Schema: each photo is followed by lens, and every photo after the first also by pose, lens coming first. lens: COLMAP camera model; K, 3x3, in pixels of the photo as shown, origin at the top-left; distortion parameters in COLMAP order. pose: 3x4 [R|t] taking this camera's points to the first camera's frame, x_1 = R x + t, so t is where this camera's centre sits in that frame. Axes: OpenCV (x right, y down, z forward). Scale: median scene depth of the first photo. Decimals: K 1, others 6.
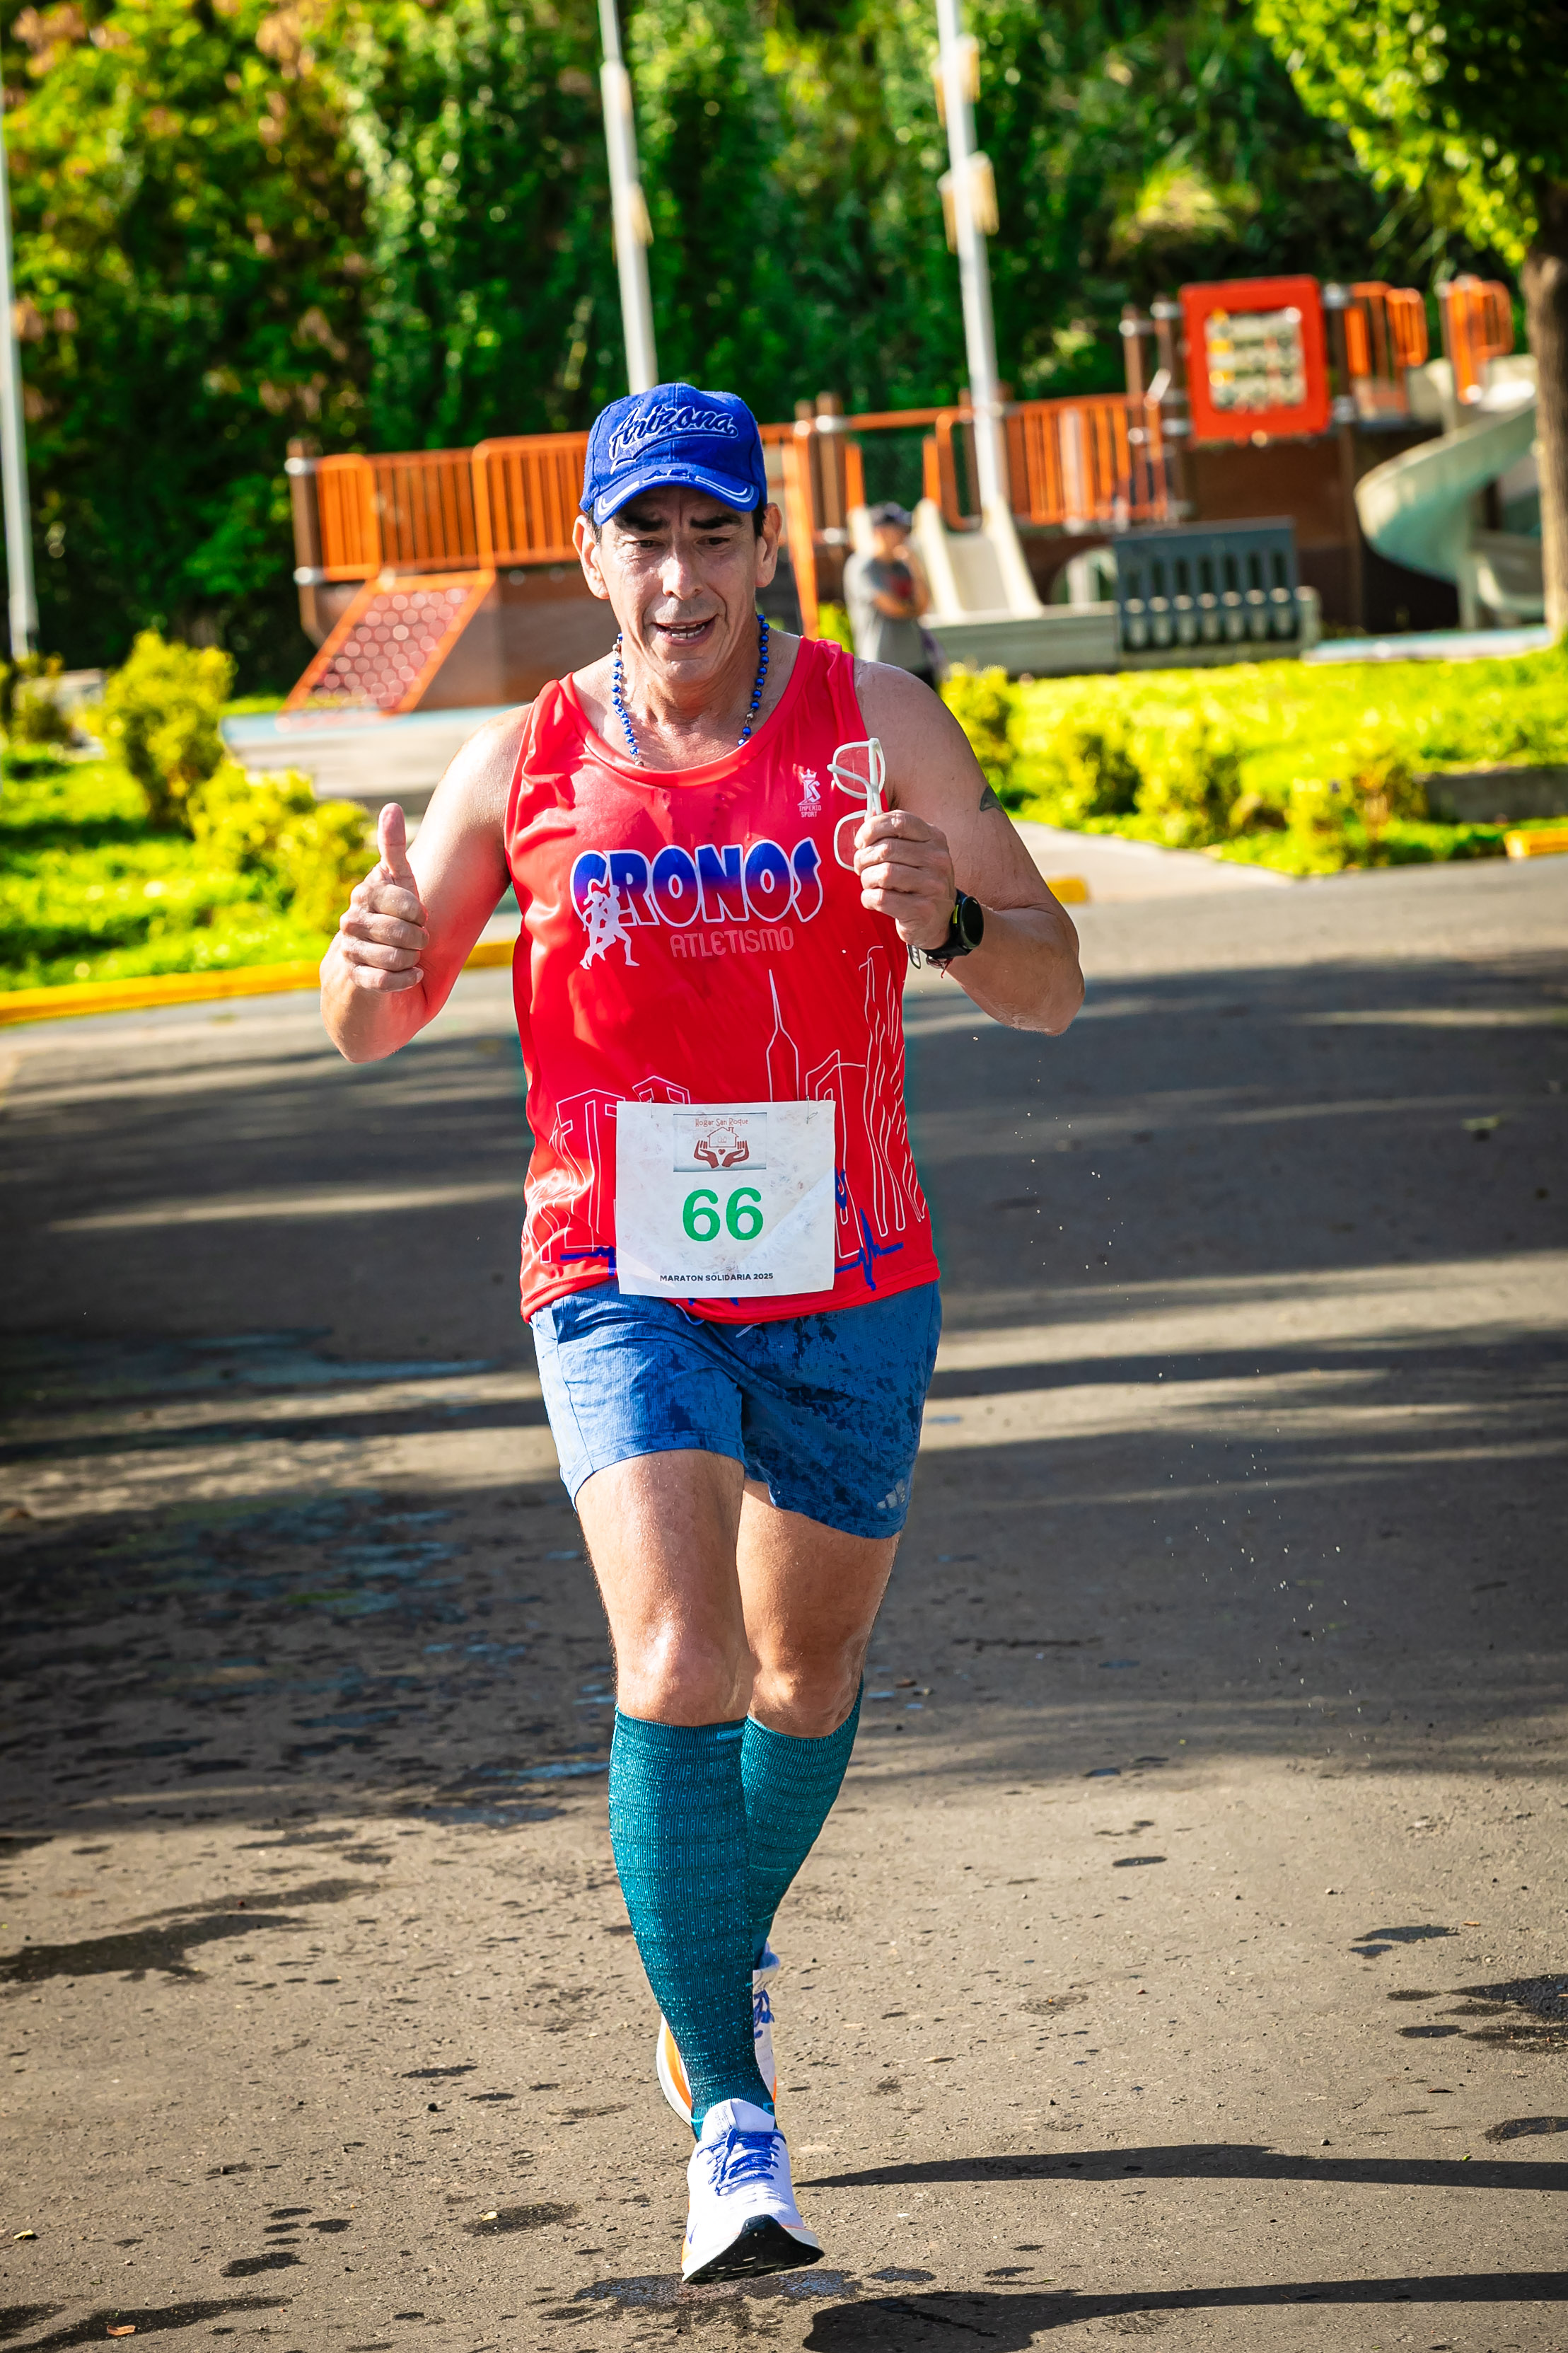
lens RADIAL K [[9790.8, 0, 784.0], [0, 9790.8, 1176.5], [0, 0, 1]] dist [-0.542407, -5.066942]
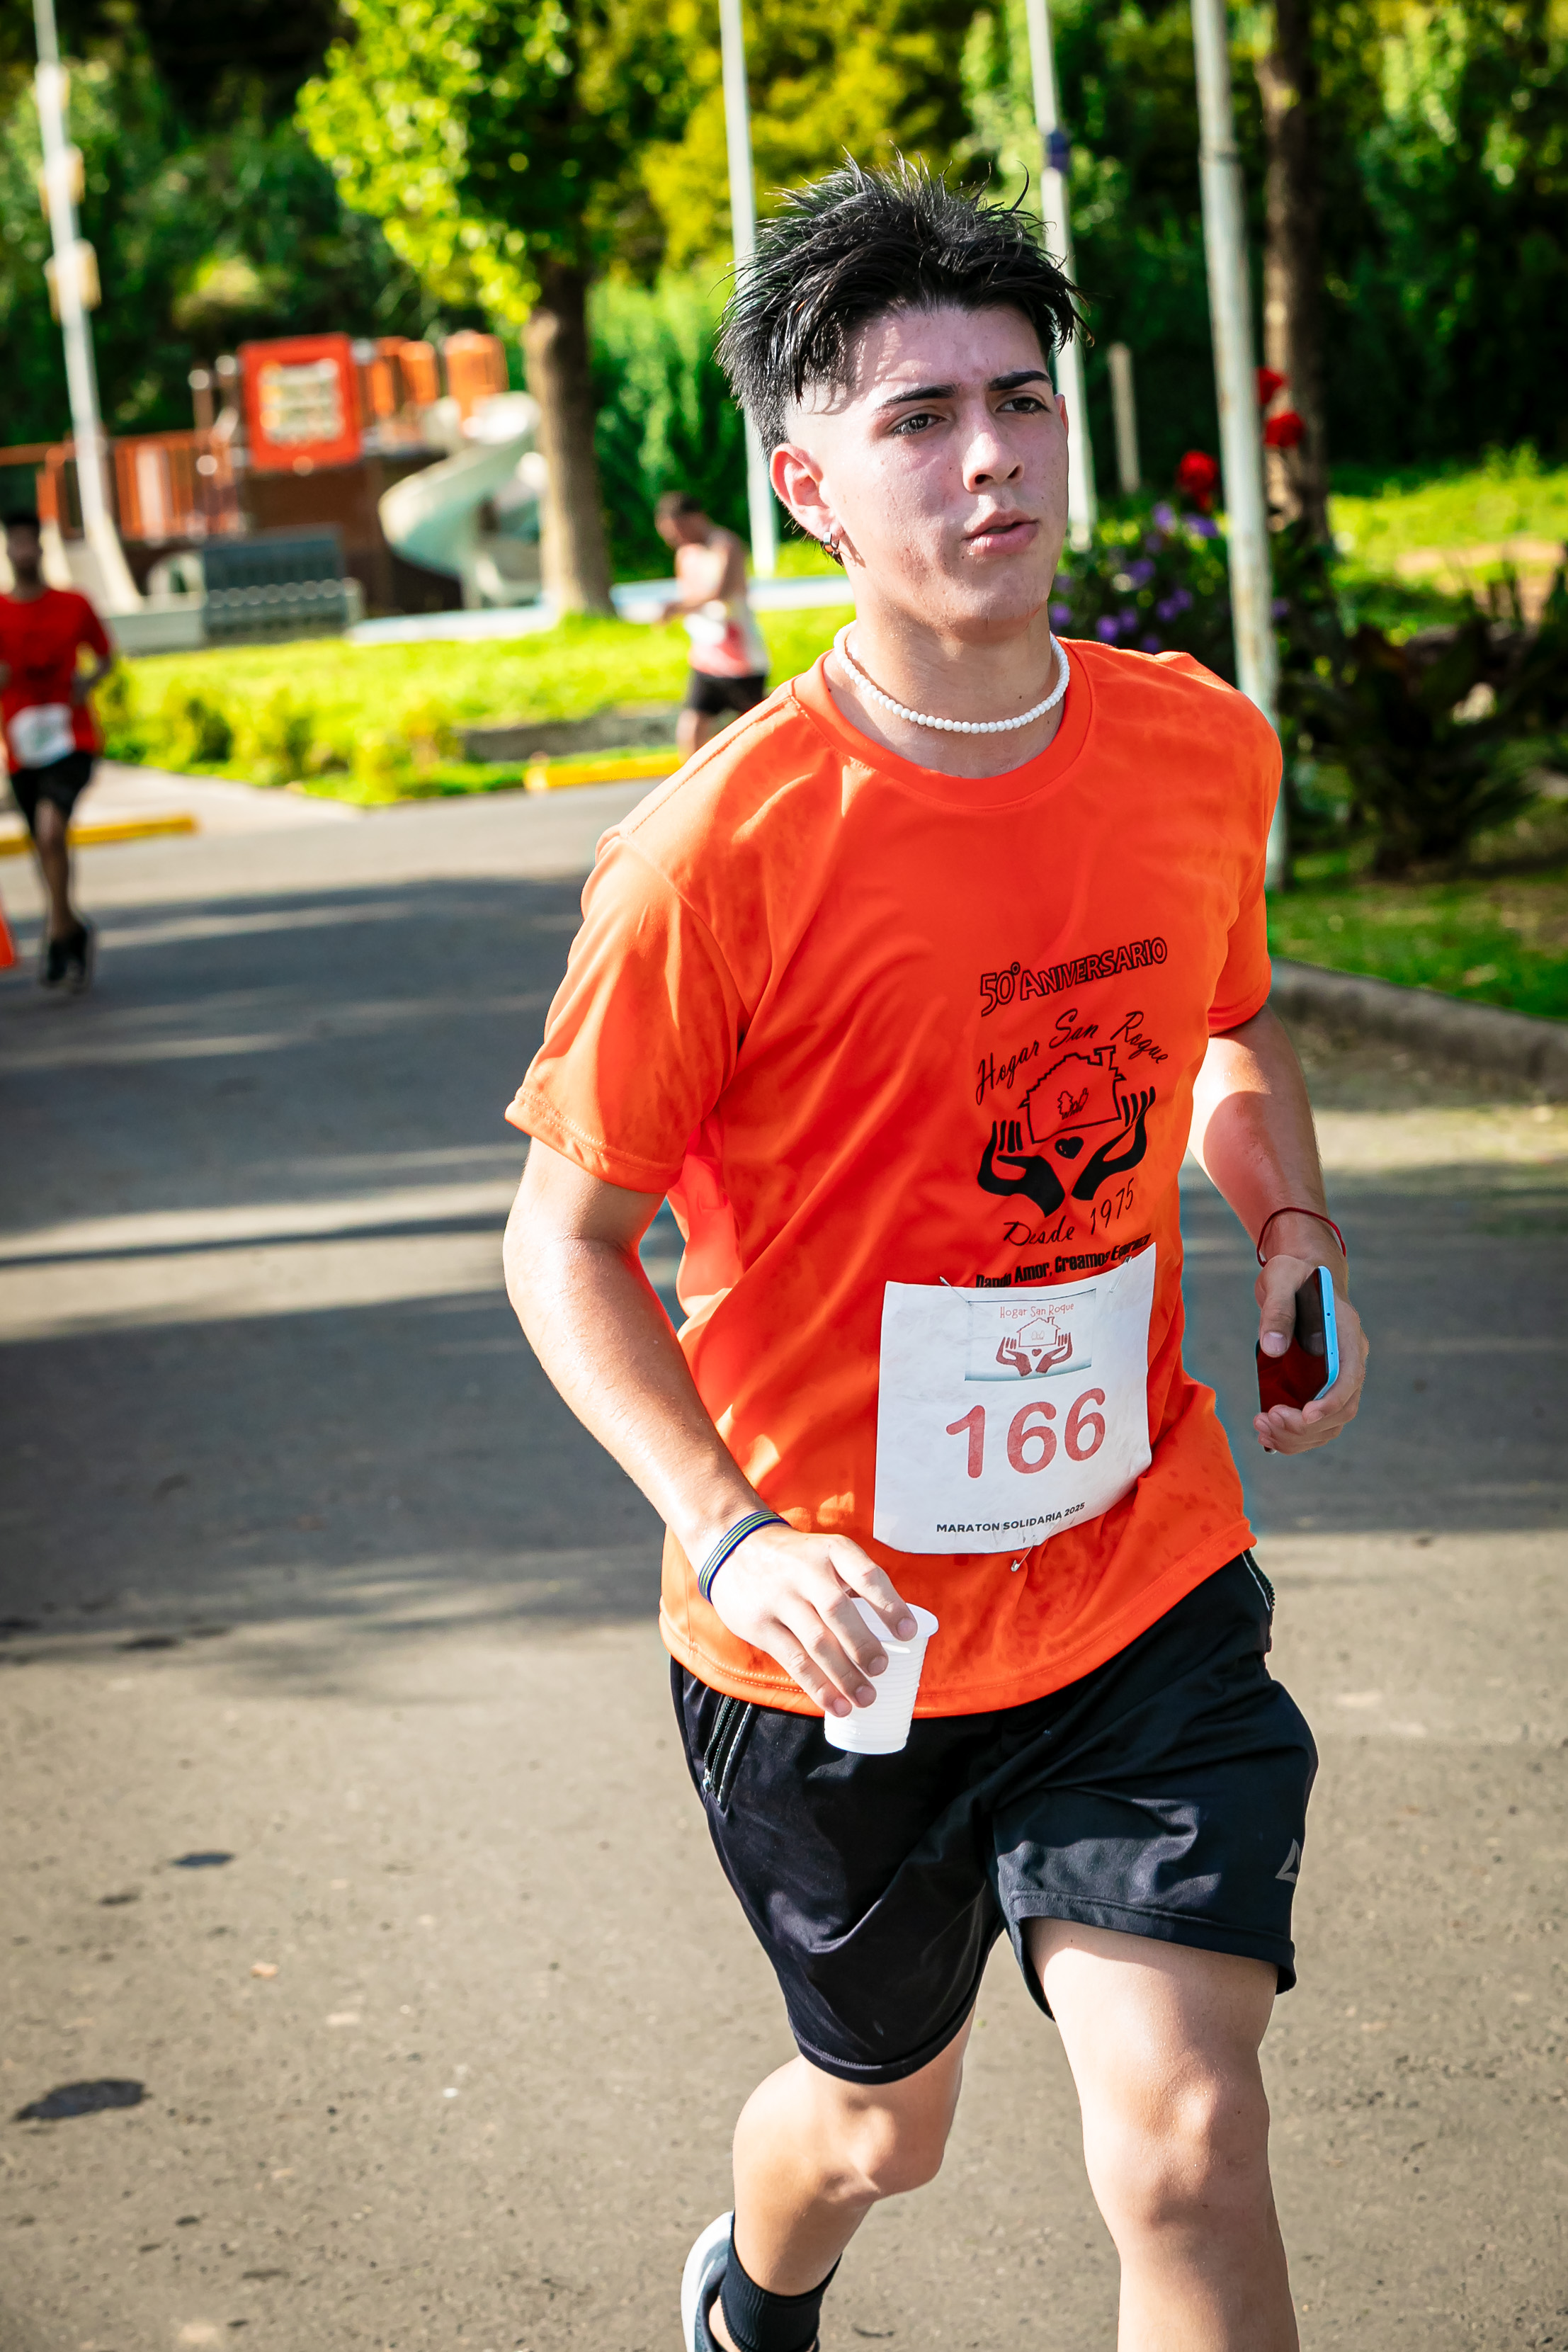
lens RADIAL K [[7227.6, 0, 929.3], [0, 7227.6, 1175.9], [0, 0, 1]] dist [-0.138349, -0.375438]
pose [[0.988641, -0.025792, 0.148066, -0.013280], [0.022565, 0.999471, 0.023433, -0.002847], [-0.148592, -0.019825, 0.988700, 0.051213]]
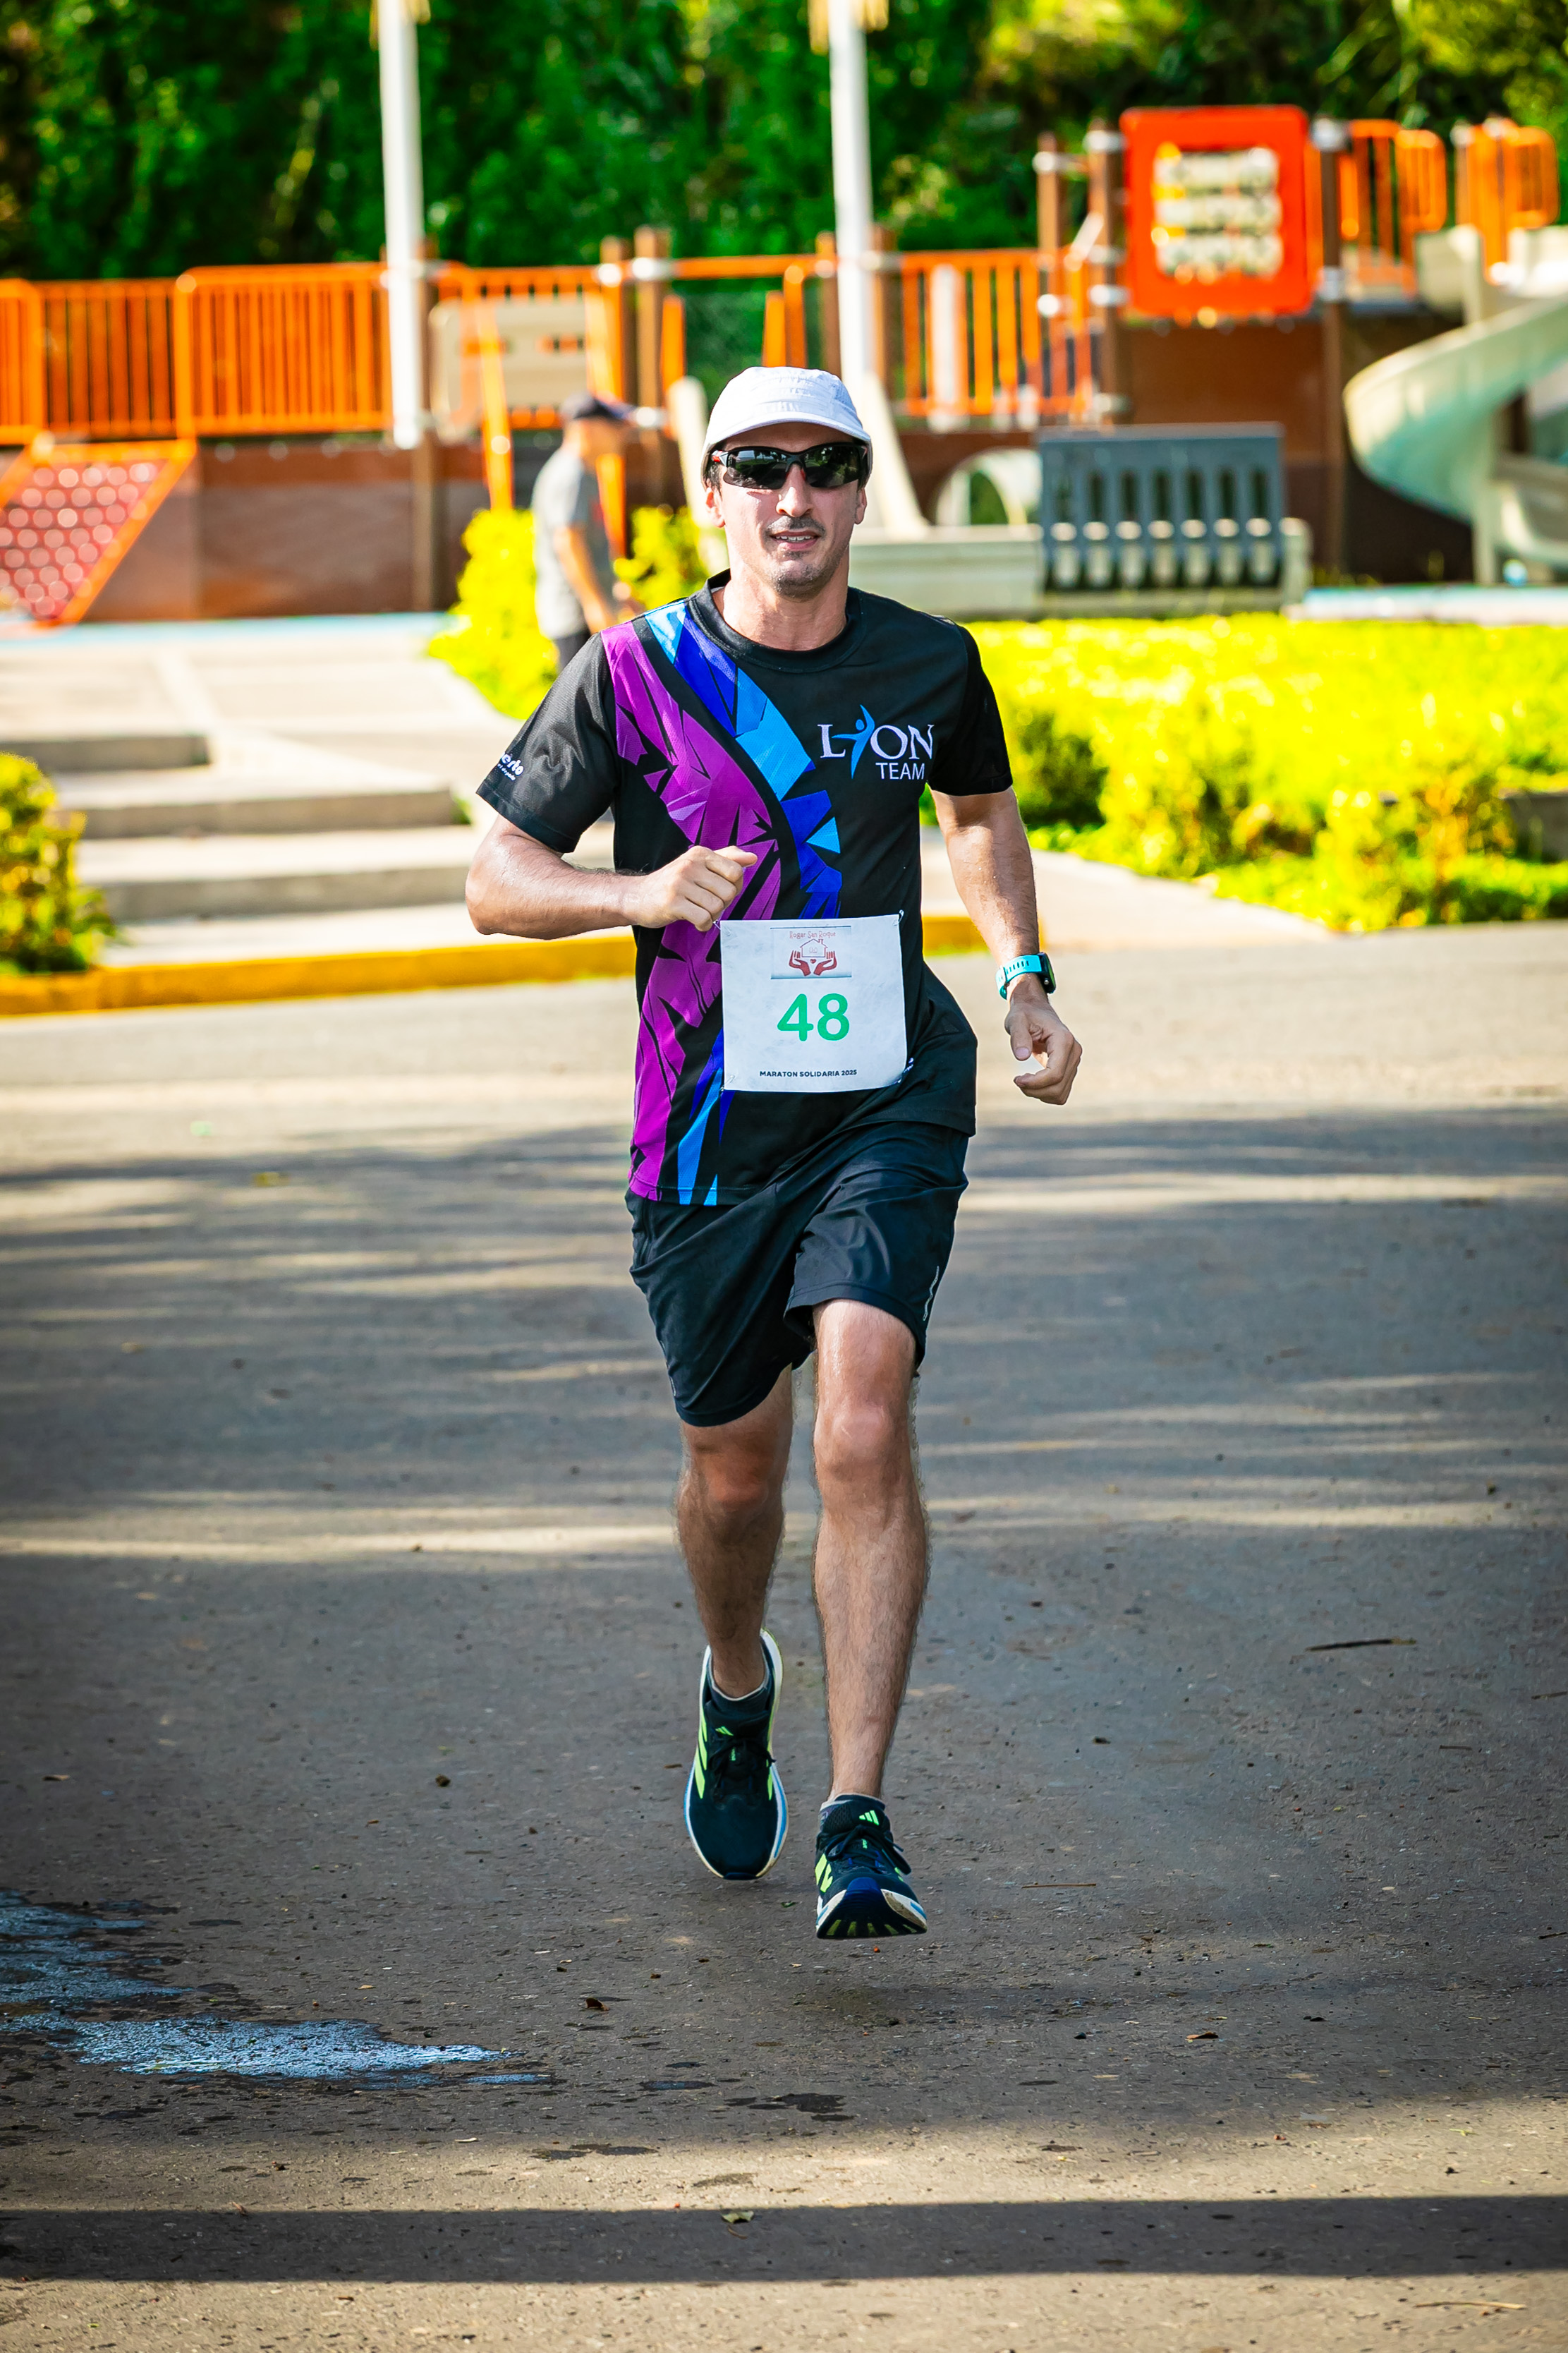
lens RADIAL K [[10924.7, 0, 784.0], [0, 10924.7, 1176.5], [0, 0, 1]] dist [-0.442992, -27.898882]
pose [[0.998071, 0.048587, 0.038654, -0.014447], [-0.048724, 0.998809, 0.002597, -0.010205], [-0.038482, -0.004475, 0.999249, 0.166529]]
